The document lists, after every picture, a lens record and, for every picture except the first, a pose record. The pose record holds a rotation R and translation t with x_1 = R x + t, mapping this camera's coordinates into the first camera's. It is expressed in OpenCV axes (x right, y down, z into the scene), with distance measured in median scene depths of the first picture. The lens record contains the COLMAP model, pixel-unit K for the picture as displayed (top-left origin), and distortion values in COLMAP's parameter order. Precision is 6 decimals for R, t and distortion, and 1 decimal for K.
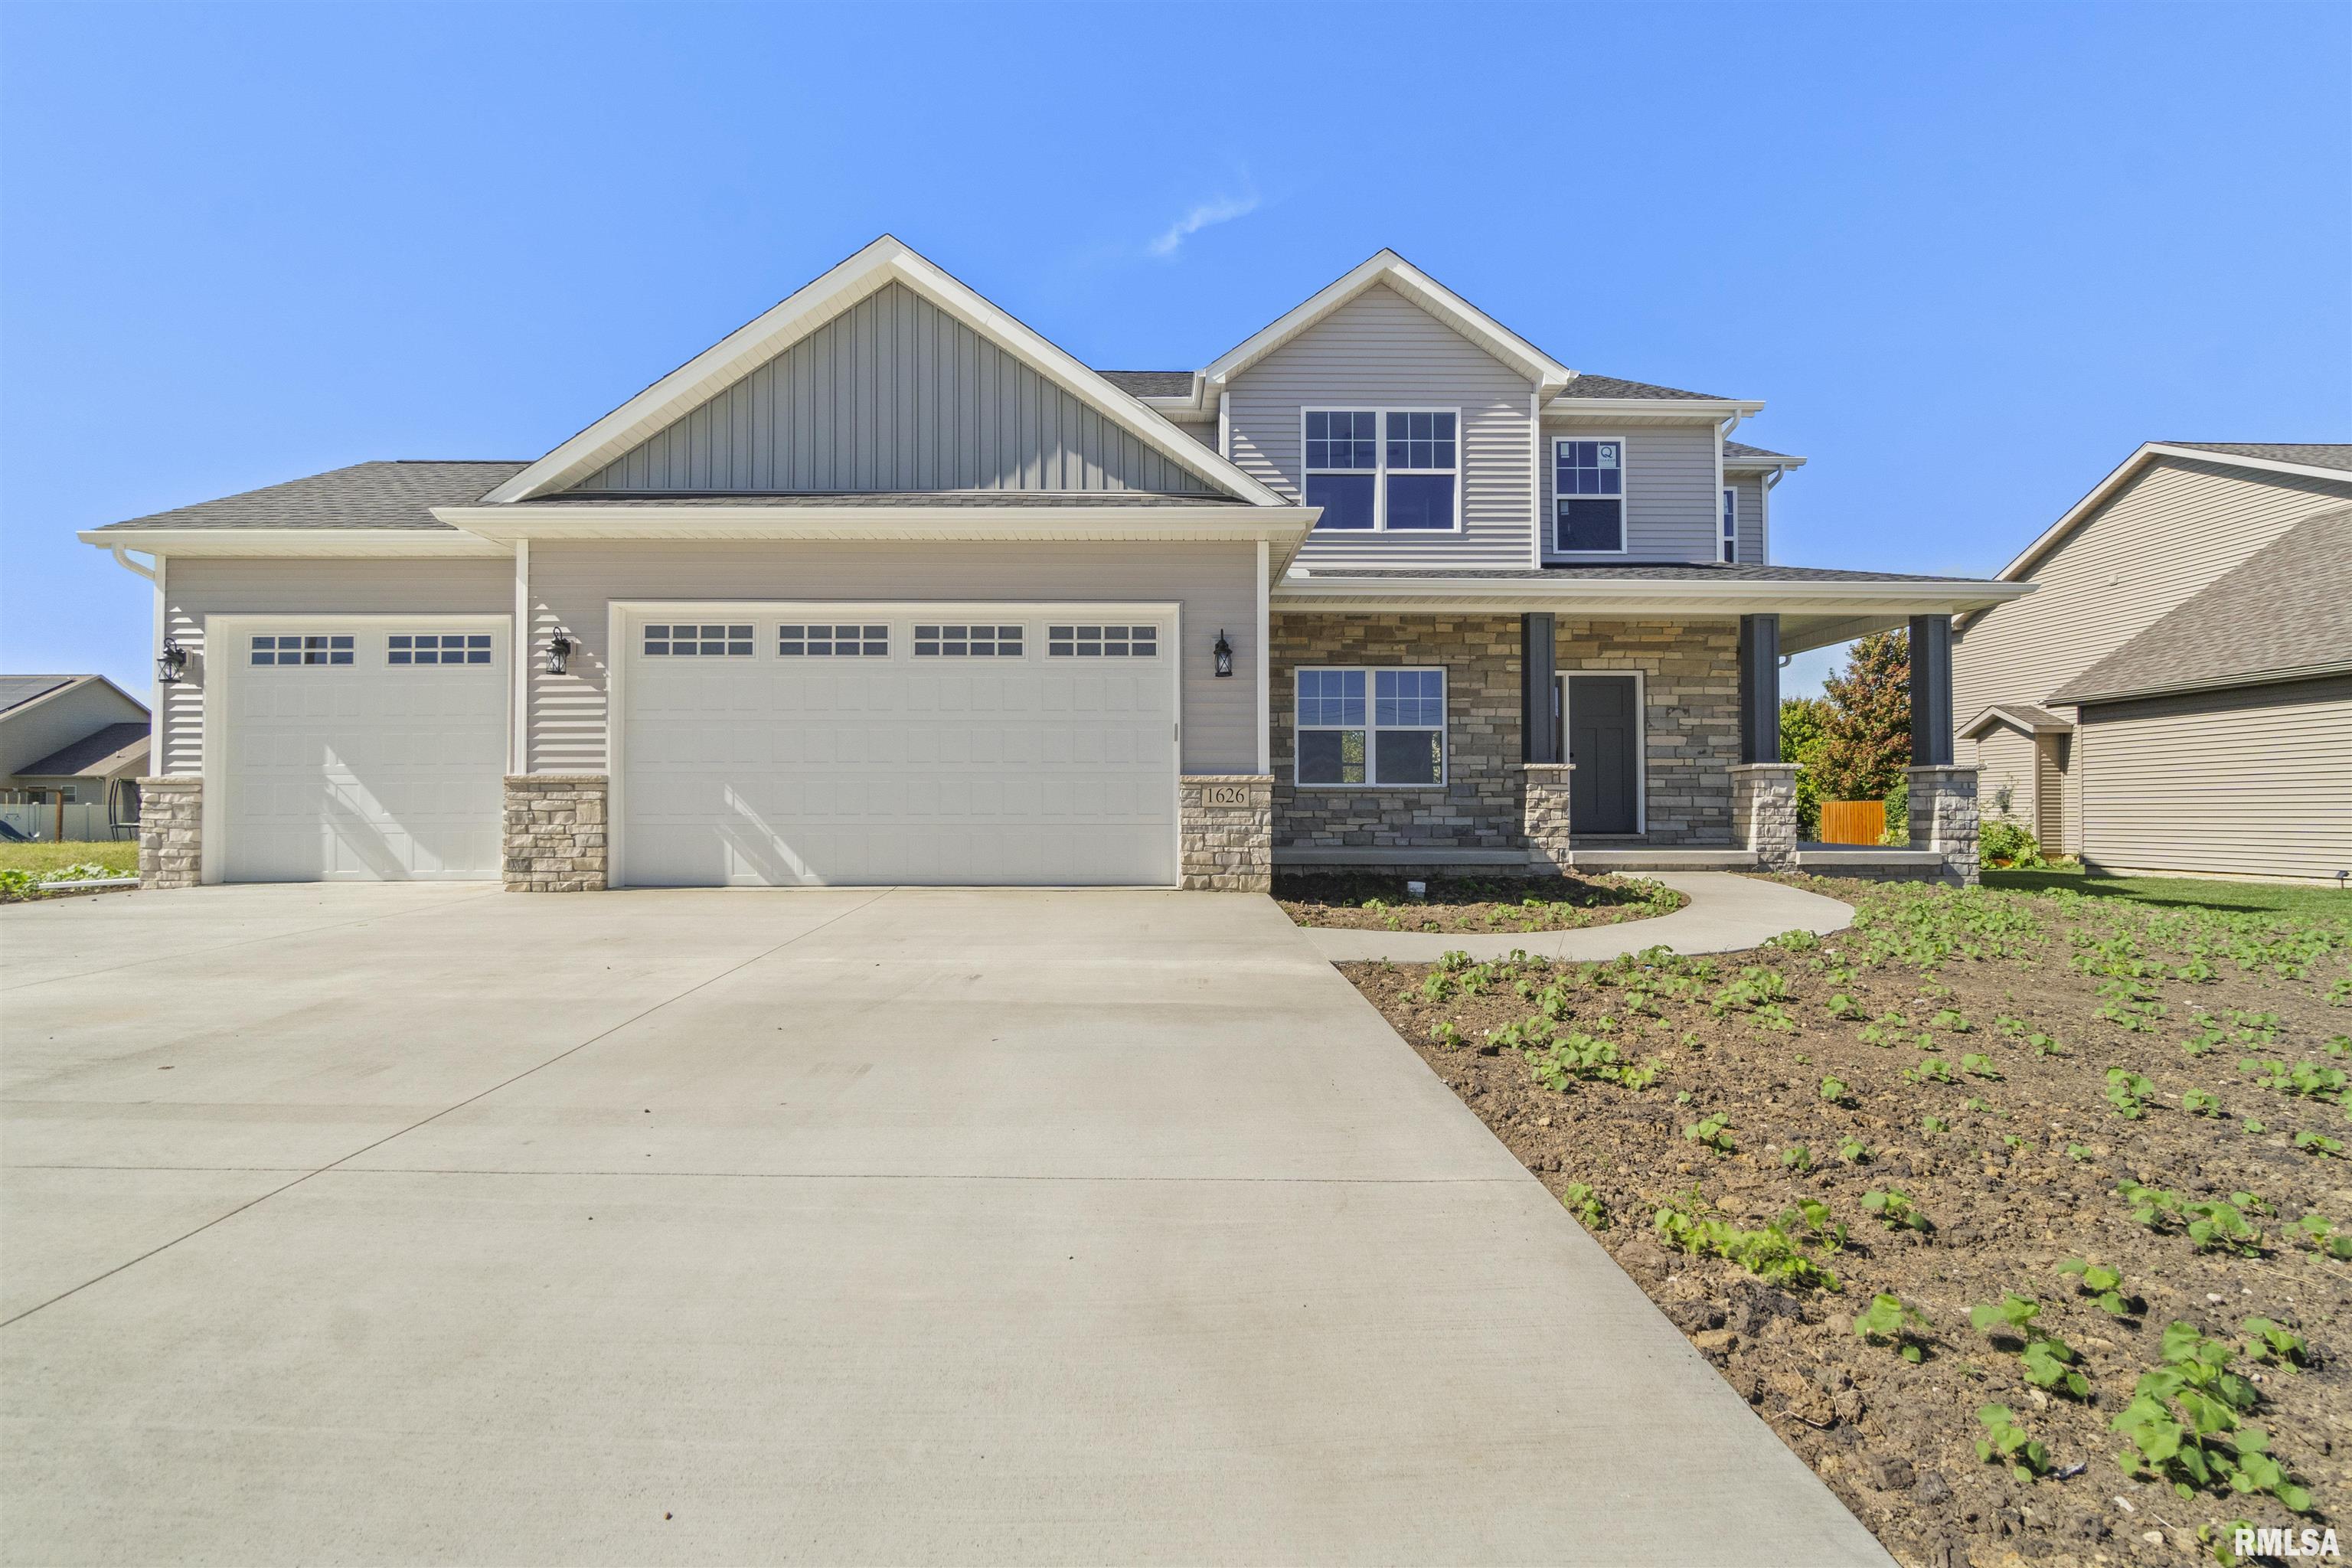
lens RADIAL K [[1033.0, 0, 1176.0], [0, 1033.0, 784.0], [0, 0, 1]] dist [-0.001278, -0.000455]
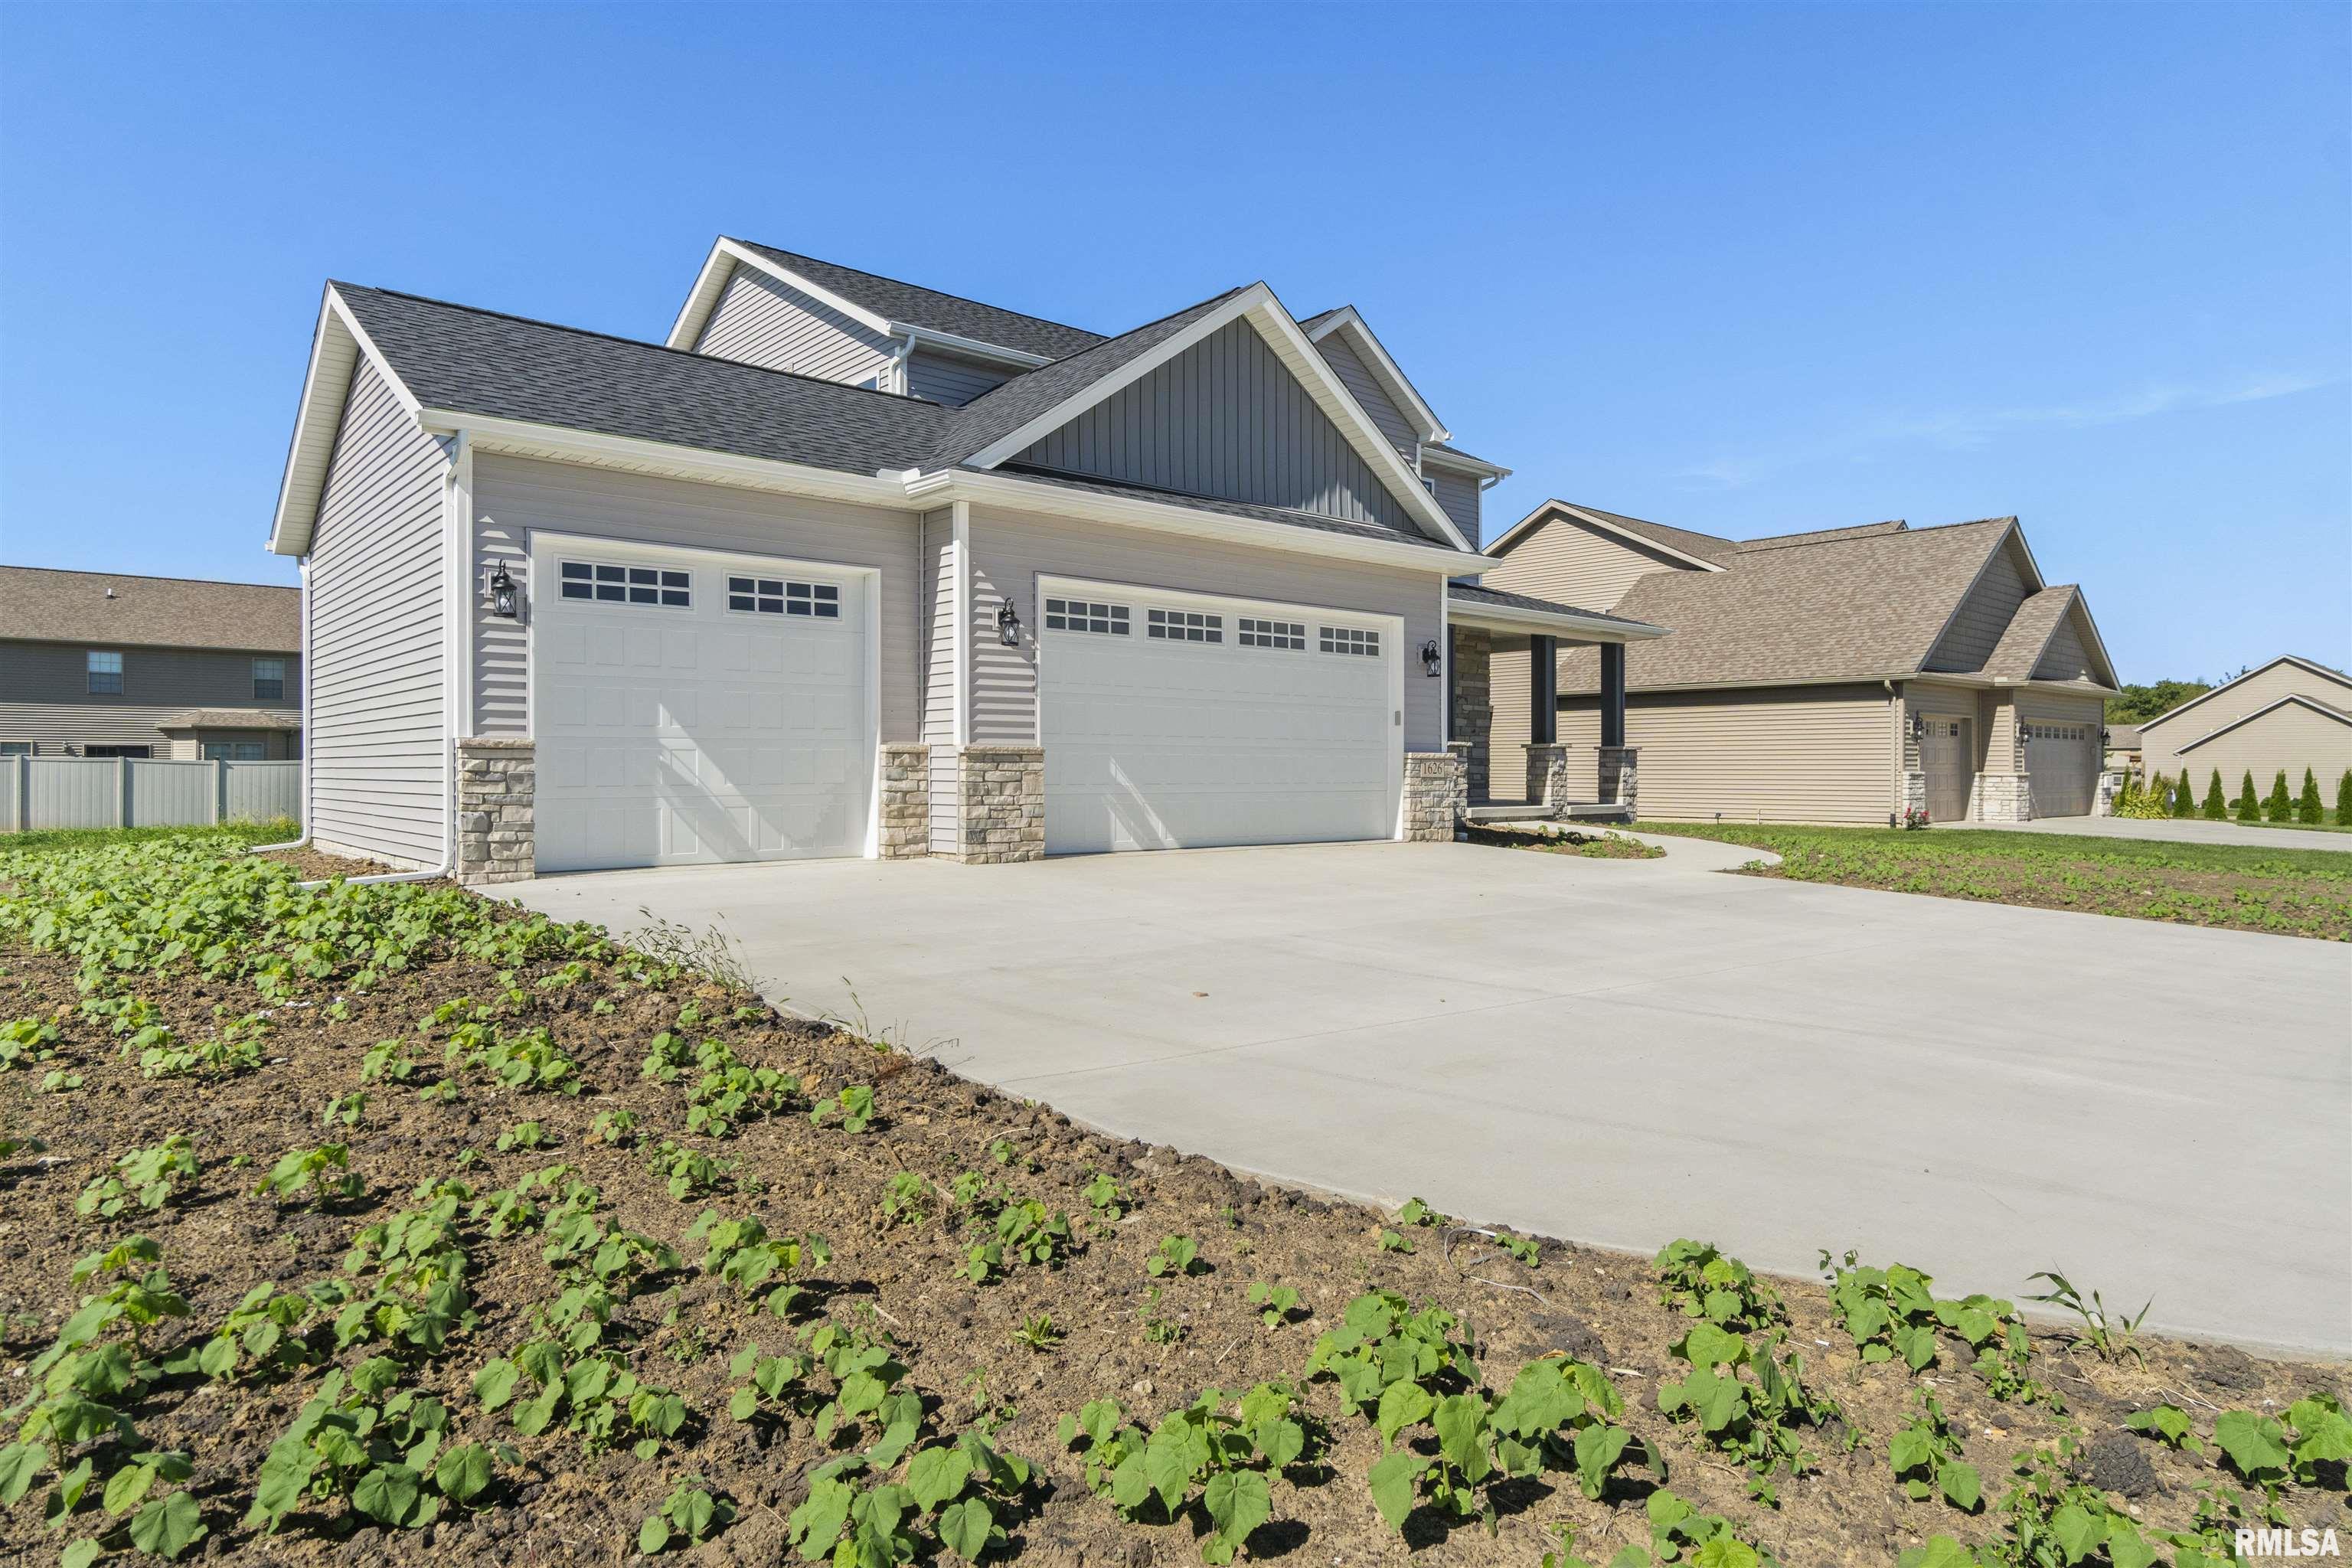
lens RADIAL K [[1347.4, 0, 1176.0], [0, 1347.4, 784.0], [0, 0, 1]] dist [0.000128, 0.000063]
pose [[0.767711, -0.004241, 0.640782, -0.998584], [-0.021752, 0.999229, 0.032675, -0.013871], [-0.640427, -0.039023, 0.767027, -0.082186]]
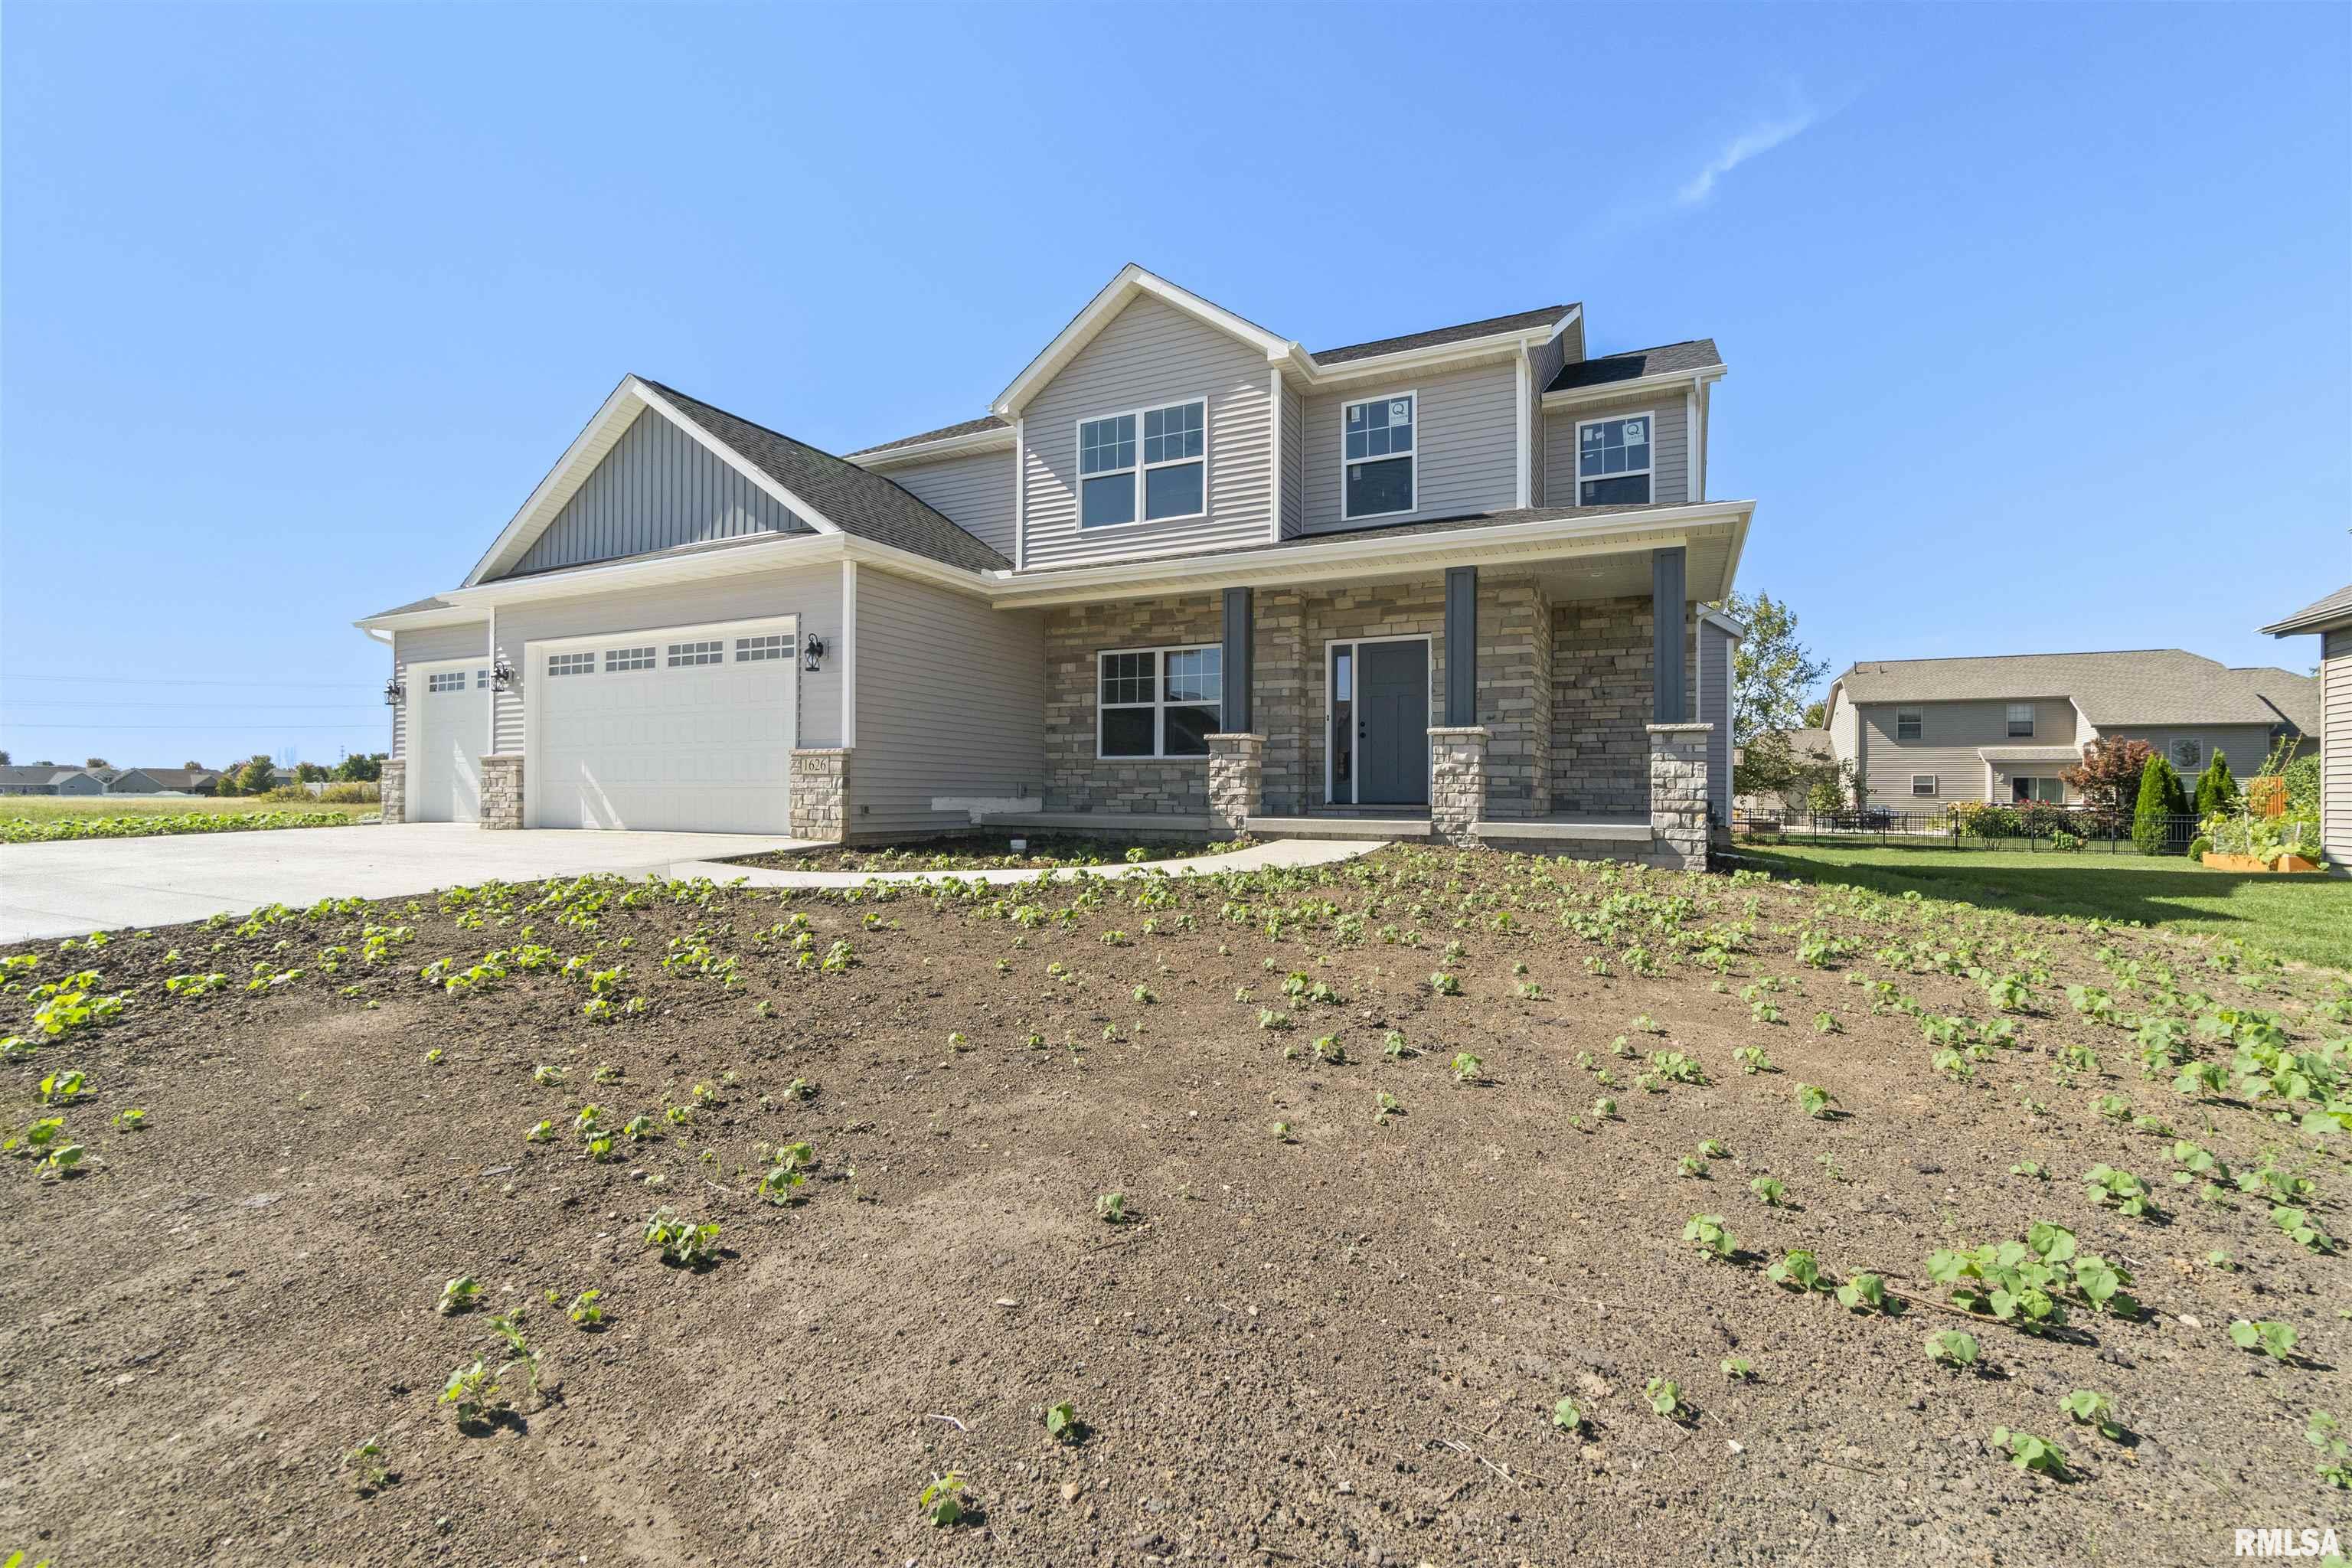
lens RADIAL K [[996.5, 0, 1176.0], [0, 996.5, 784.0], [0, 0, 1]] dist [-0.000705, 0.000081]
pose [[0.892605, -0.000100, -0.450840, 0.765700], [0.008022, 0.999845, 0.015659, 0.014790], [0.450769, -0.017594, 0.892467, 0.082958]]
